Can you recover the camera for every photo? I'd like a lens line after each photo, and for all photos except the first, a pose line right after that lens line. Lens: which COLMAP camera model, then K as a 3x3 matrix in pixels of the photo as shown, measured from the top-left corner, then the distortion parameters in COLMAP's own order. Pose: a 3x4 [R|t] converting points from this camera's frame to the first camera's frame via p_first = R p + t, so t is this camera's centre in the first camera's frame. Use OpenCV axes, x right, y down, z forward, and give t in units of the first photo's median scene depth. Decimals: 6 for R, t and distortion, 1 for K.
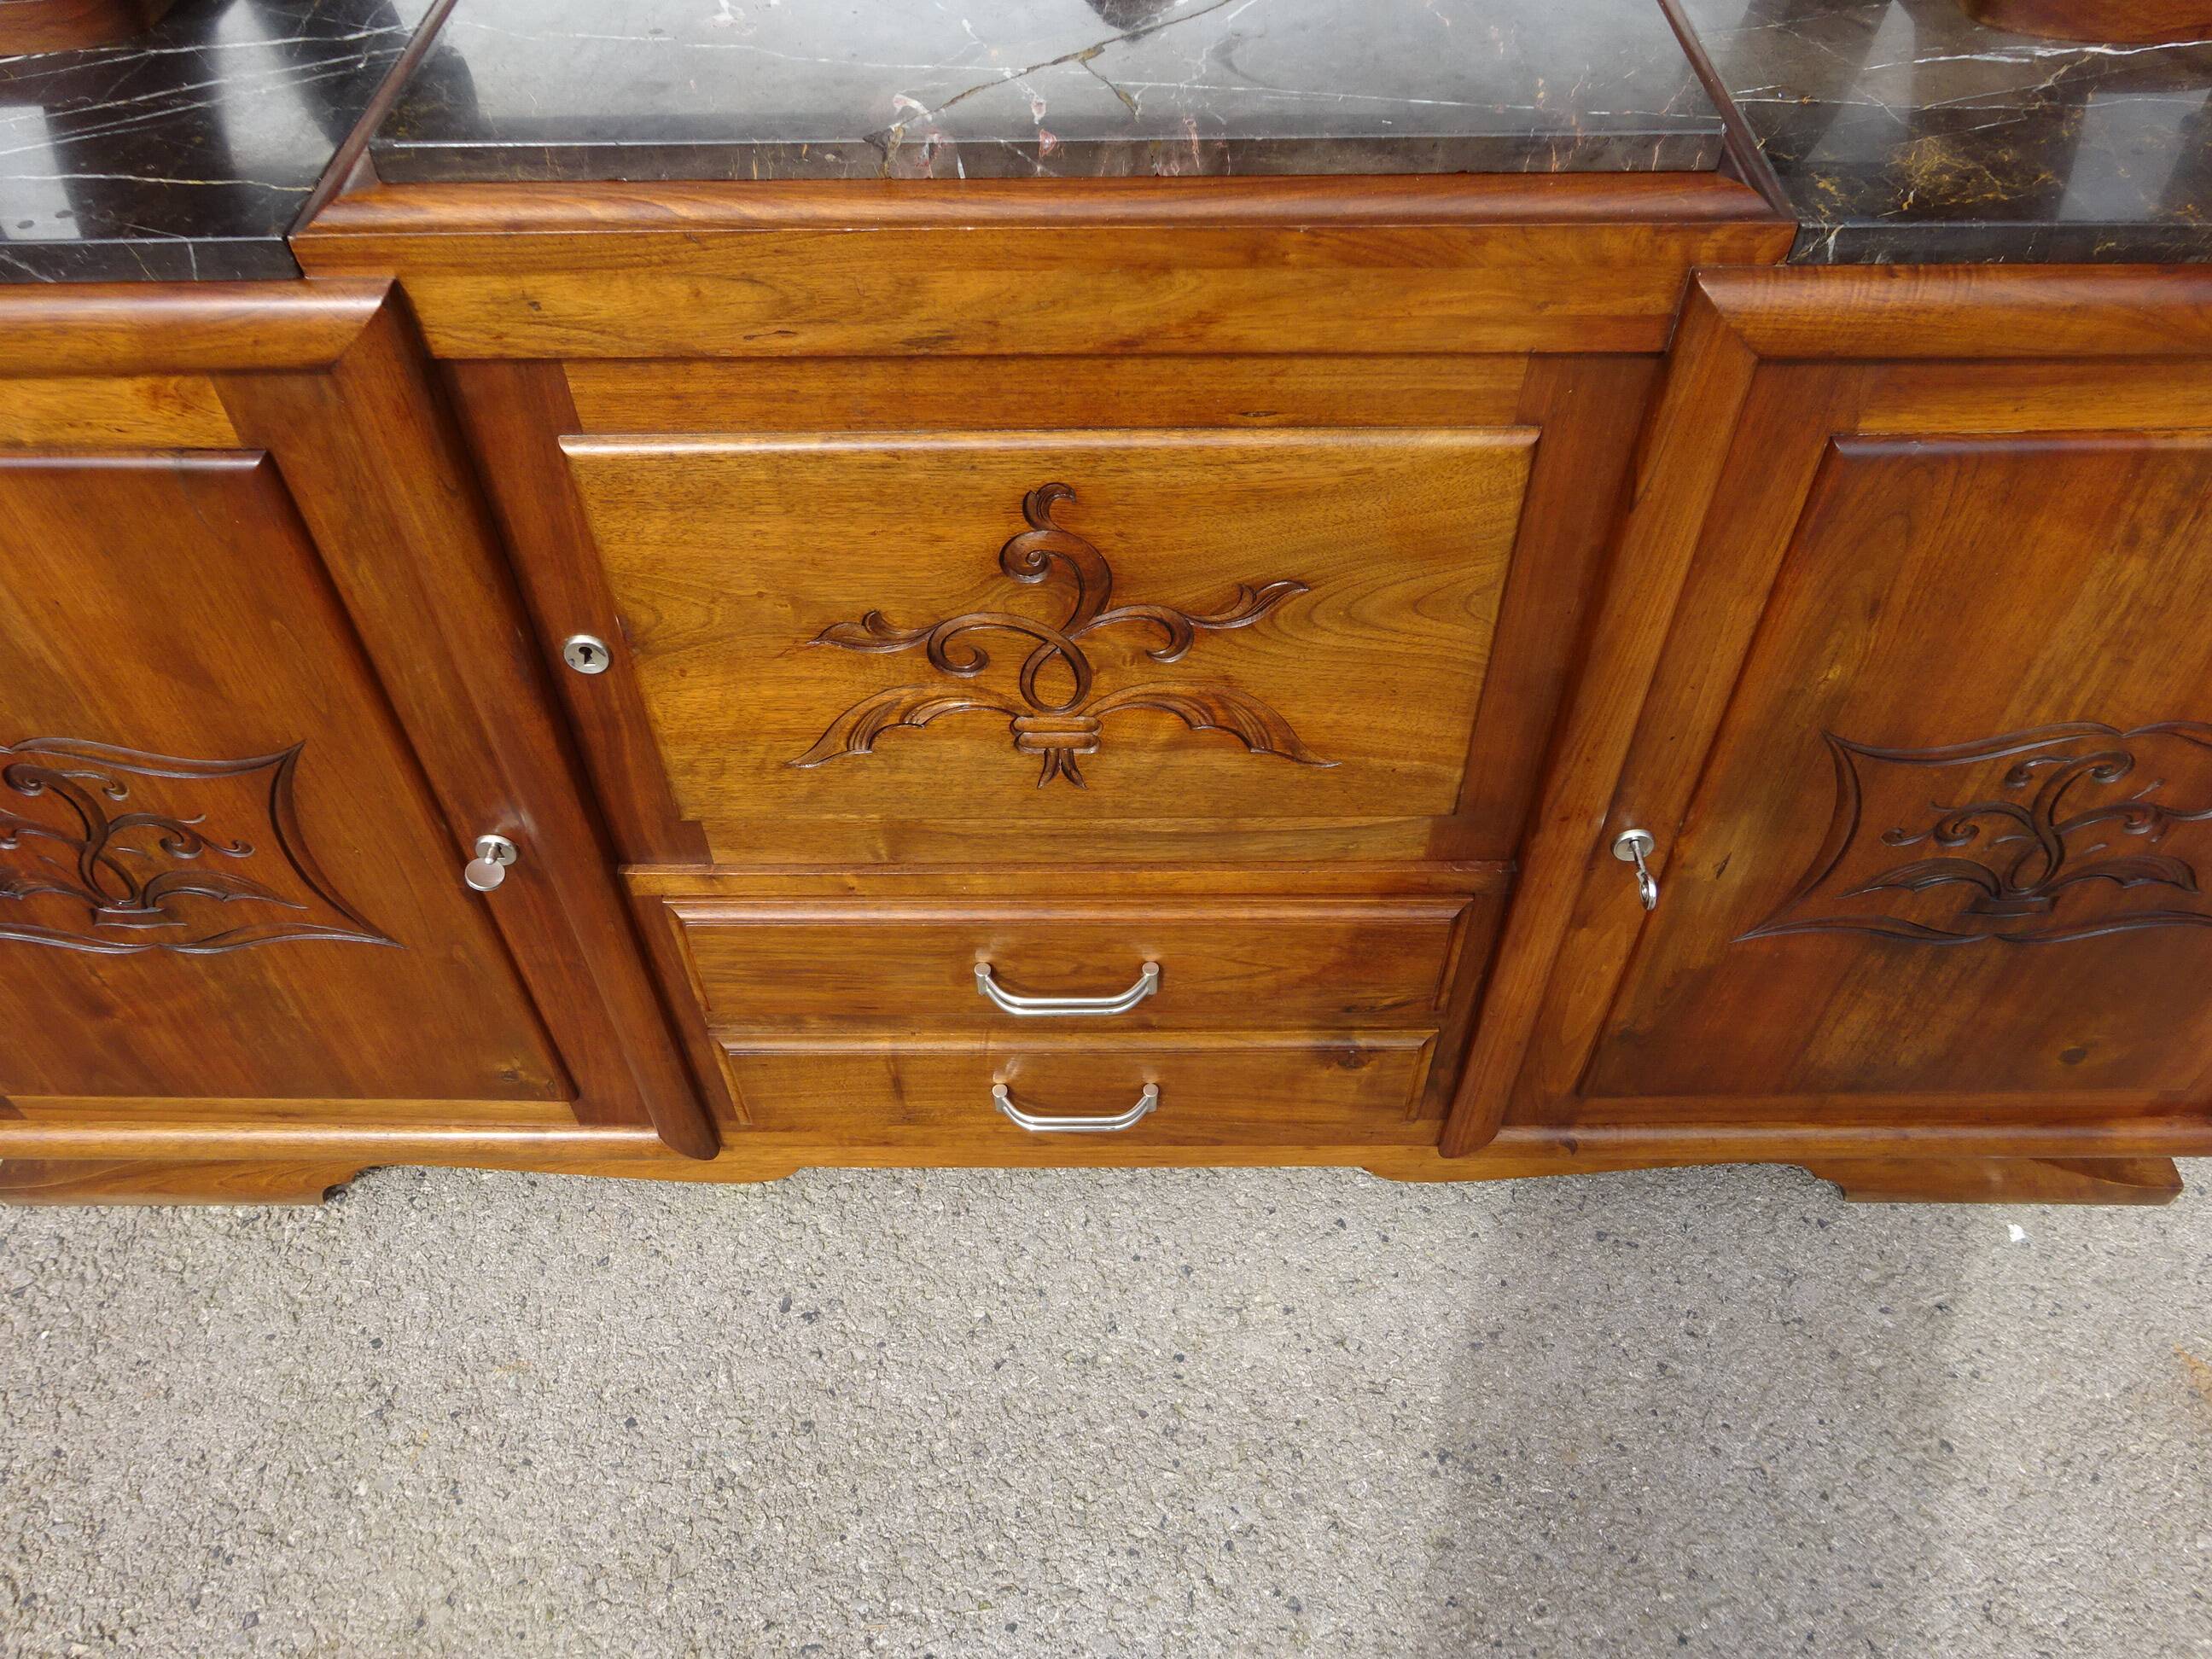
lens RADIAL K [[1617.0, 0, 1107.9], [0, 1617.0, 824.1], [0, 0, 1]] dist [-0.008105, -0.000564]
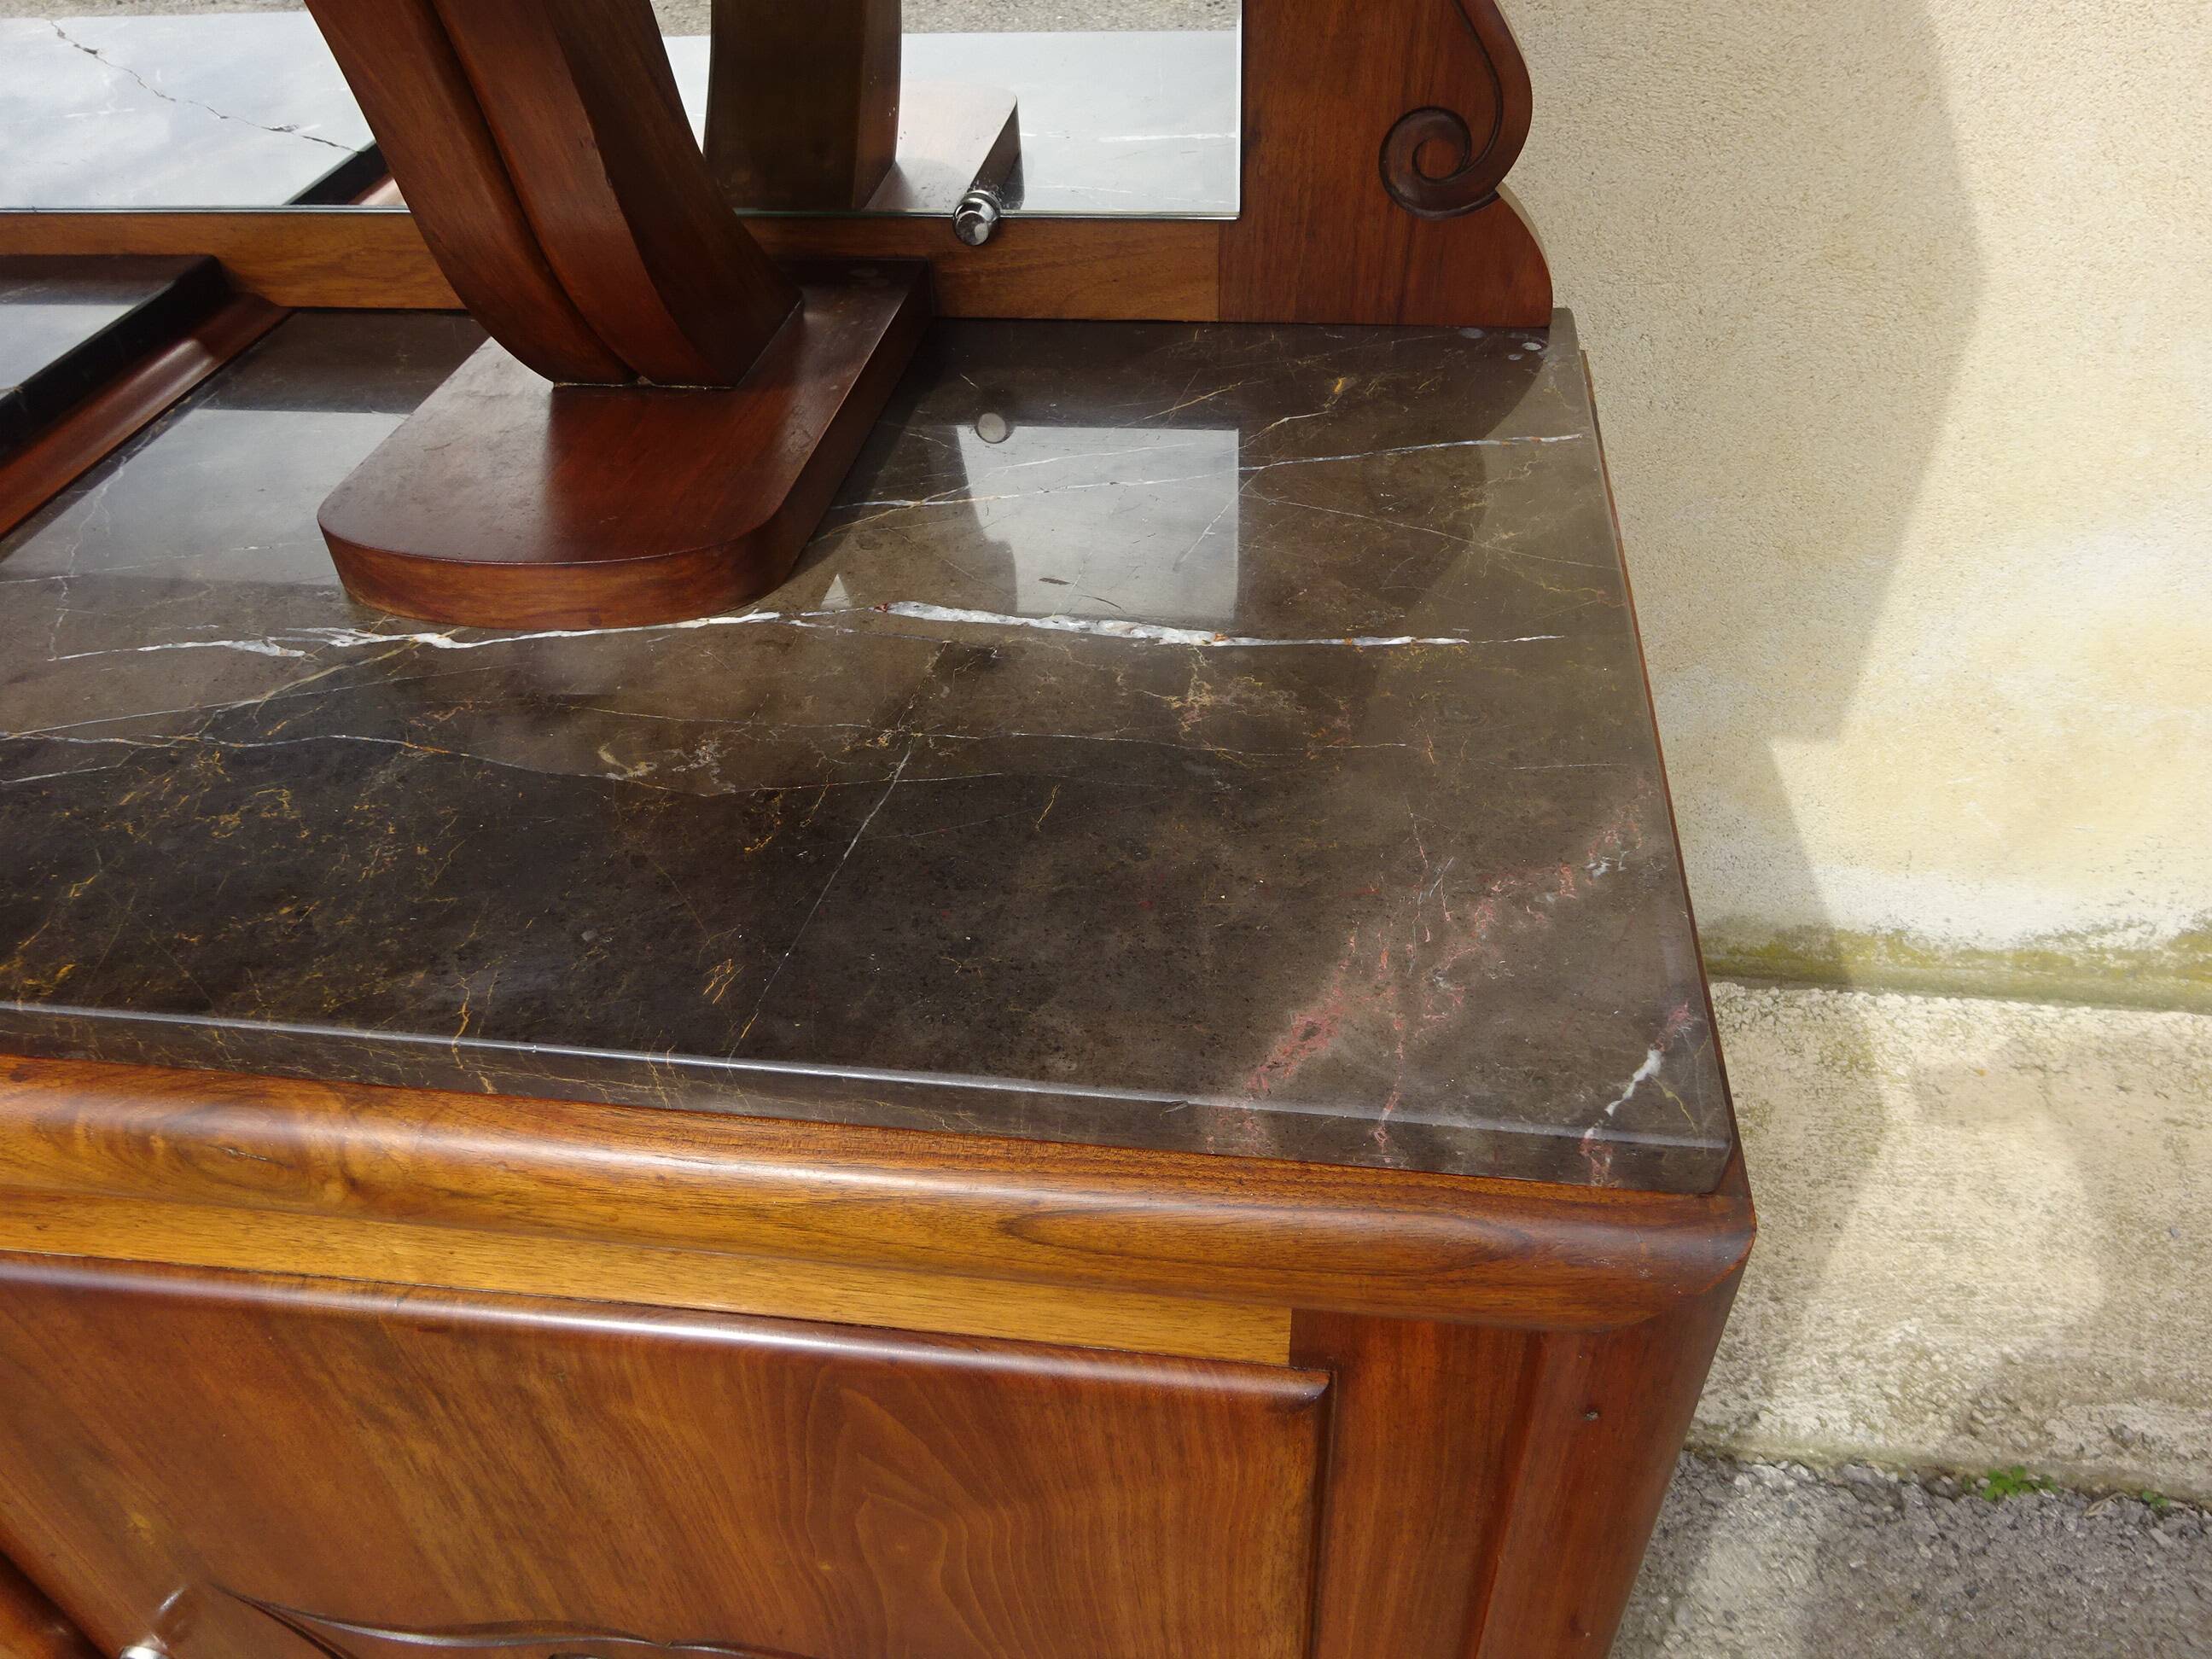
lens RADIAL K [[1617.0, 0, 1107.7], [0, 1617.0, 835.2], [0, 0, 1]] dist [-0.008105, -0.000564]
pose [[0.989476, 0.063548, -0.129994, 0.815275], [-0.082966, 0.985215, -0.149891, -0.270920], [0.118547, 0.159099, 0.980119, 0.330416]]
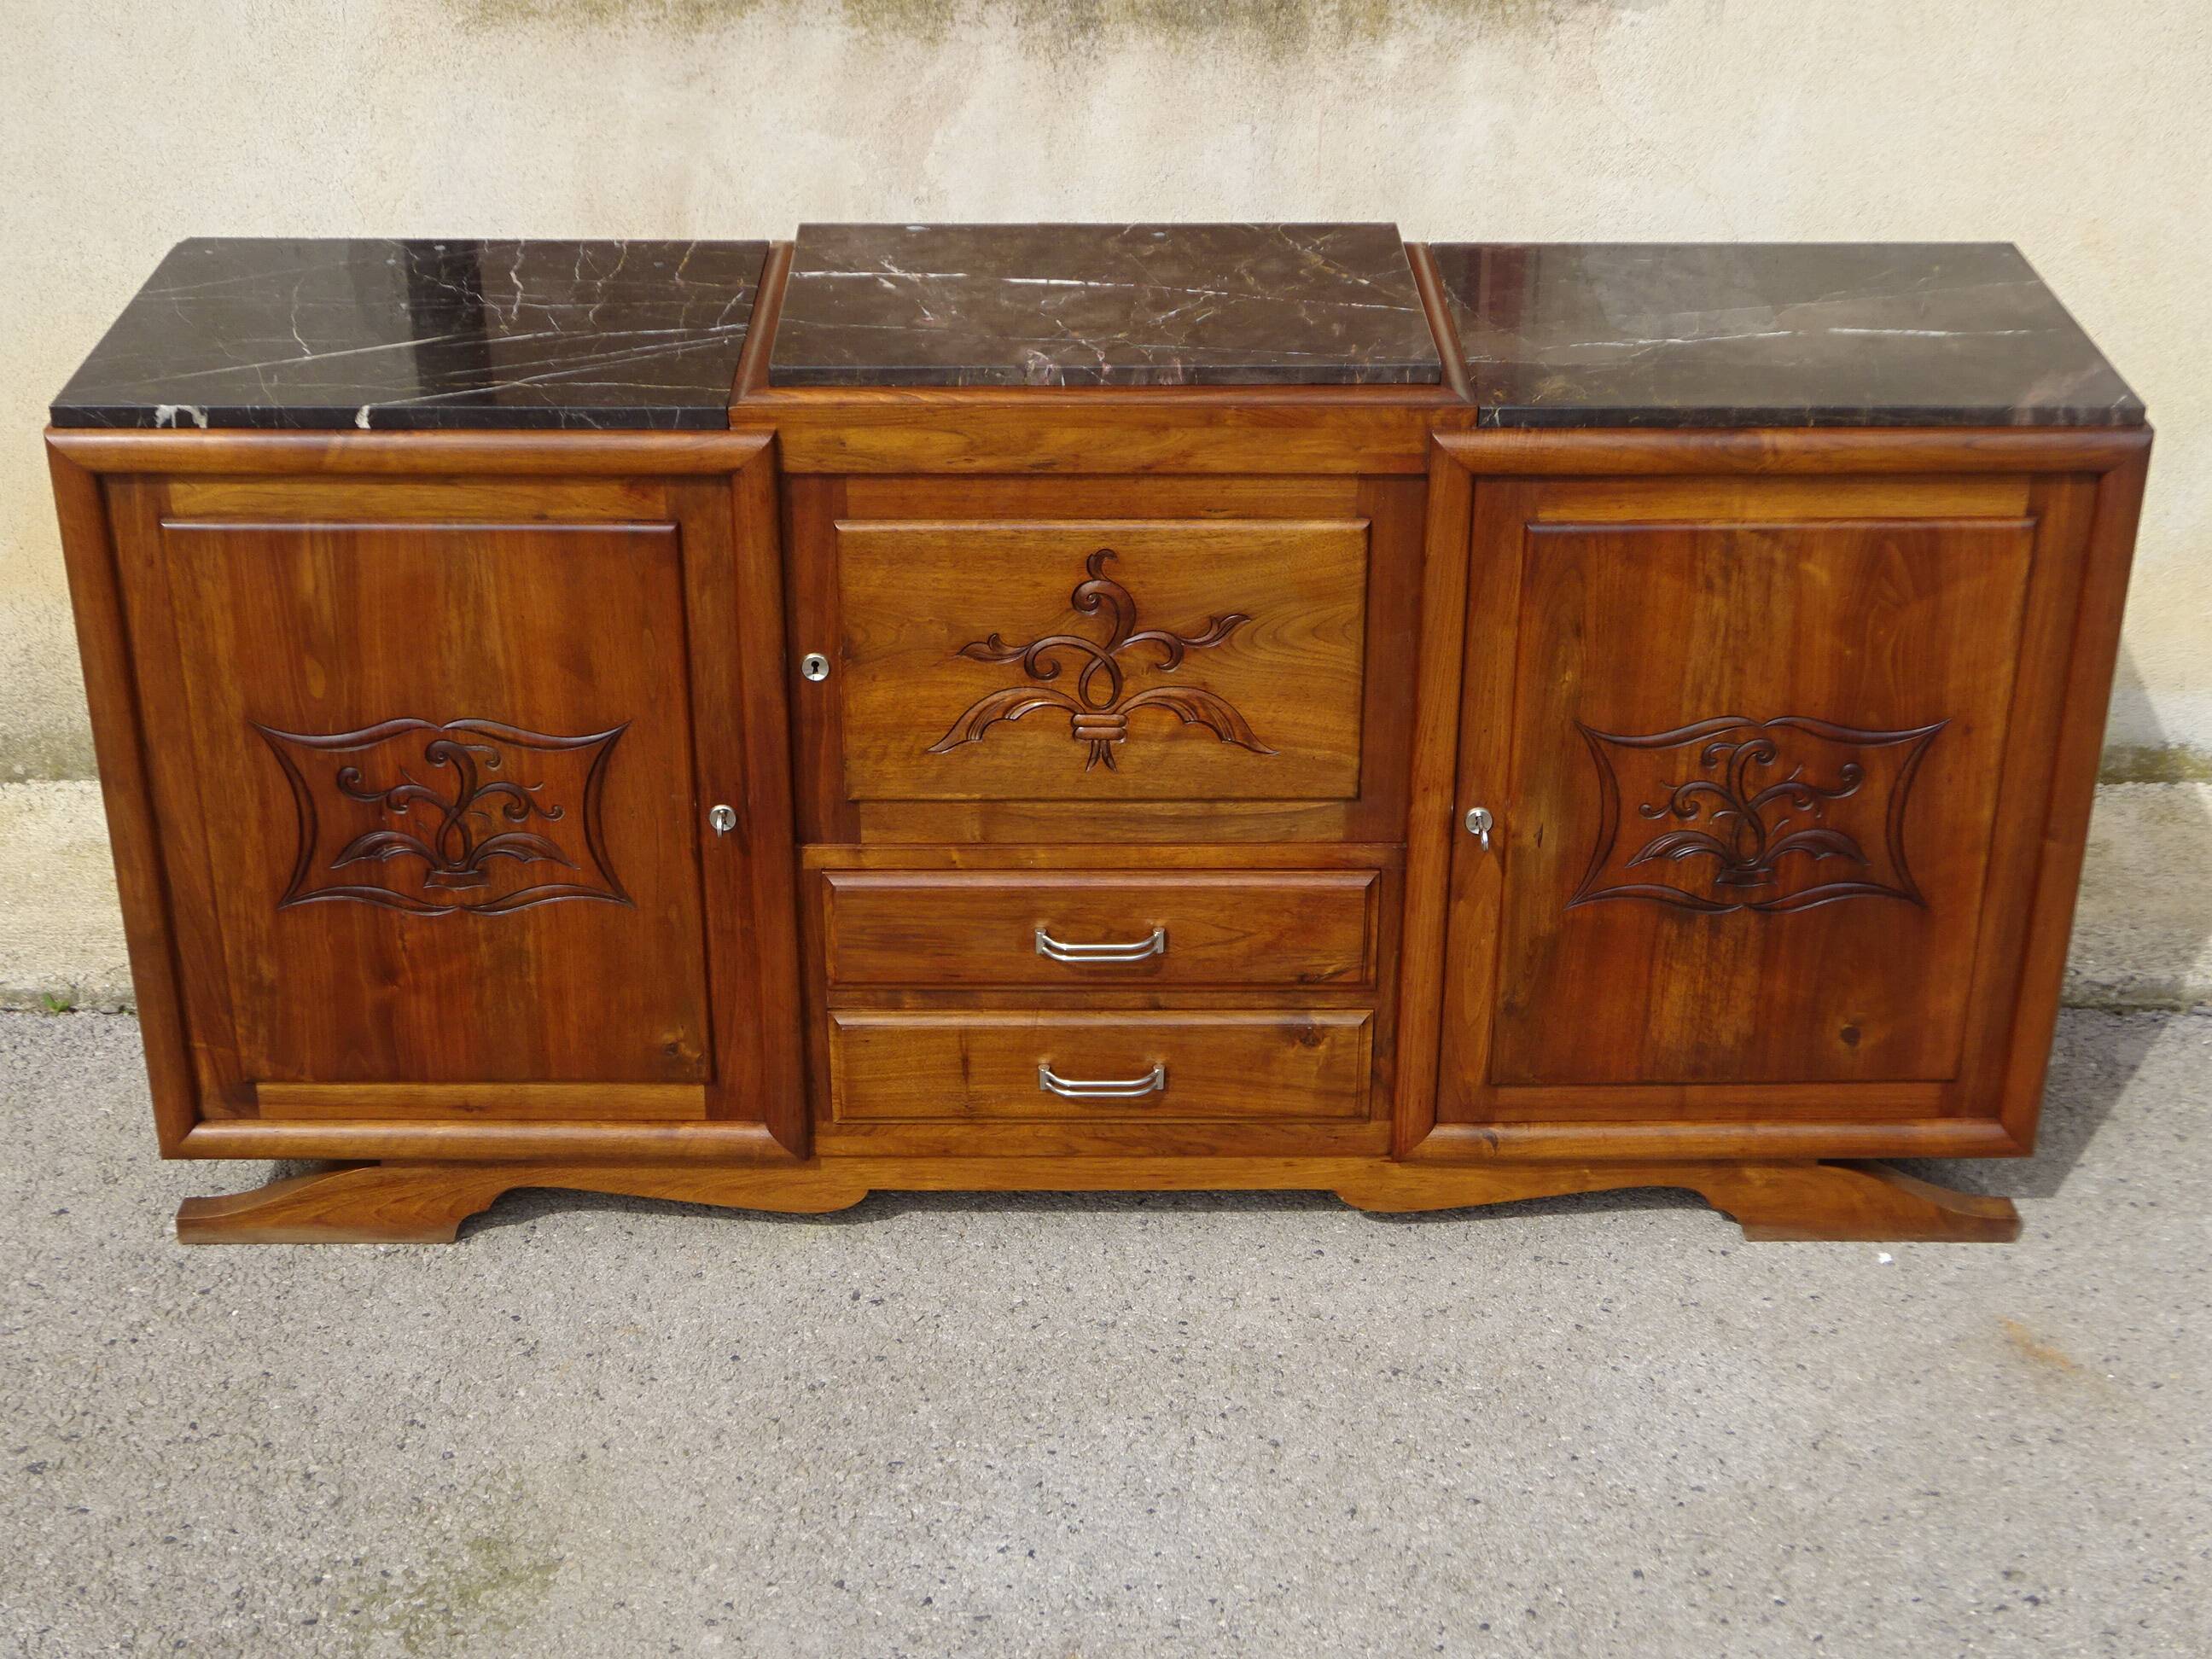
lens RADIAL K [[3211.4, 0, 1119.3], [0, 3211.4, 828.7], [0, 0, 1]] dist [0.004026, 0.000000]
pose [[0.999878, 0.006662, 0.014112, -0.053978], [-0.001240, 0.935358, -0.353699, 1.111158], [-0.015556, 0.353639, 0.935253, -1.847677]]
